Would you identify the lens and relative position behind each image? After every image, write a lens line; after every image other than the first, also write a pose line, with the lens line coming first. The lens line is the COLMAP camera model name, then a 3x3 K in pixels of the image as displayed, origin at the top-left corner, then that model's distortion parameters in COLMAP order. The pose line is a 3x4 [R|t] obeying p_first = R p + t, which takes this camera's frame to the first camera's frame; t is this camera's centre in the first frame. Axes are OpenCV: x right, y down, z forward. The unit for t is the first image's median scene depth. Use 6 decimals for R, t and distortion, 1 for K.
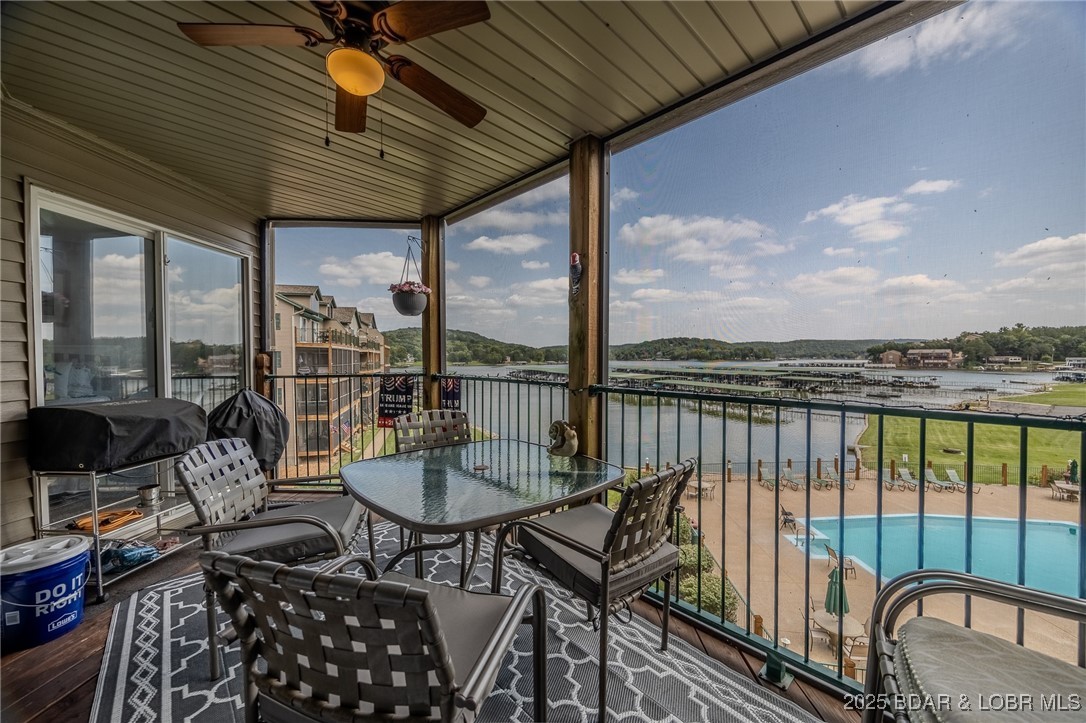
lens RADIAL K [[415.9, 0, 543.9], [0, 415.9, 363.5], [0, 0, 1]] dist [-0.001988, -0.000155]
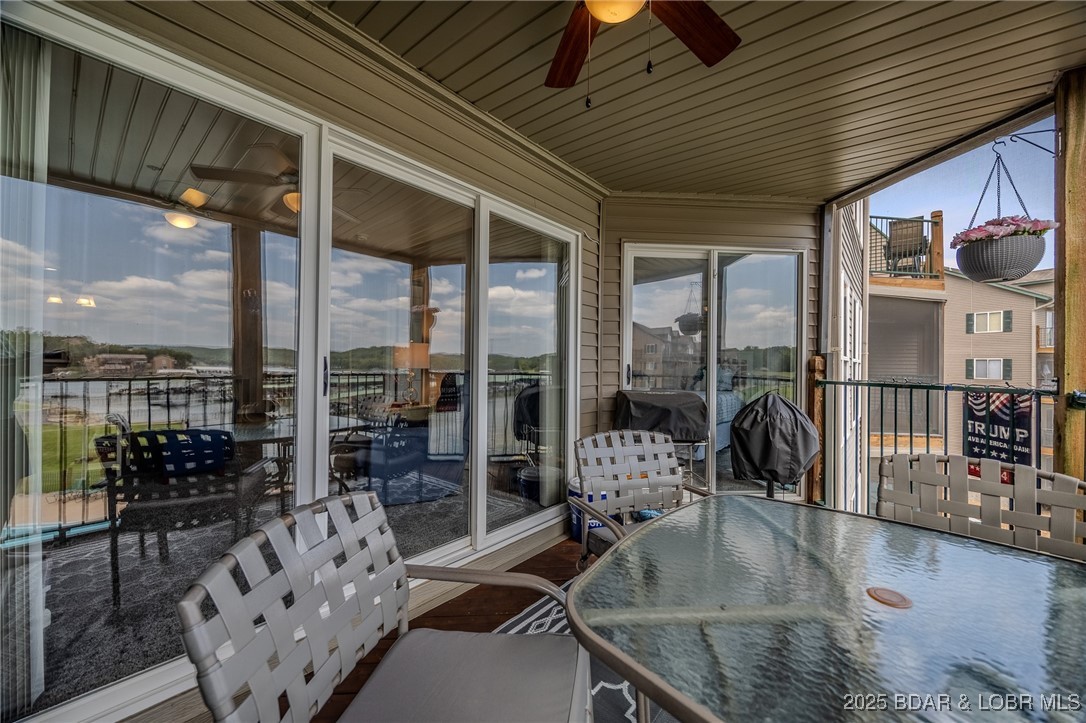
lens RADIAL K [[412.2, 0, 540.8], [0, 412.2, 366.1], [0, 0, 1]] dist [-0.019809, 0.000067]
pose [[0.112469, 0.014714, -0.993546, 0.154791], [-0.028072, 0.999538, 0.011625, 0.005986], [0.993259, 0.026583, 0.112830, 0.372872]]
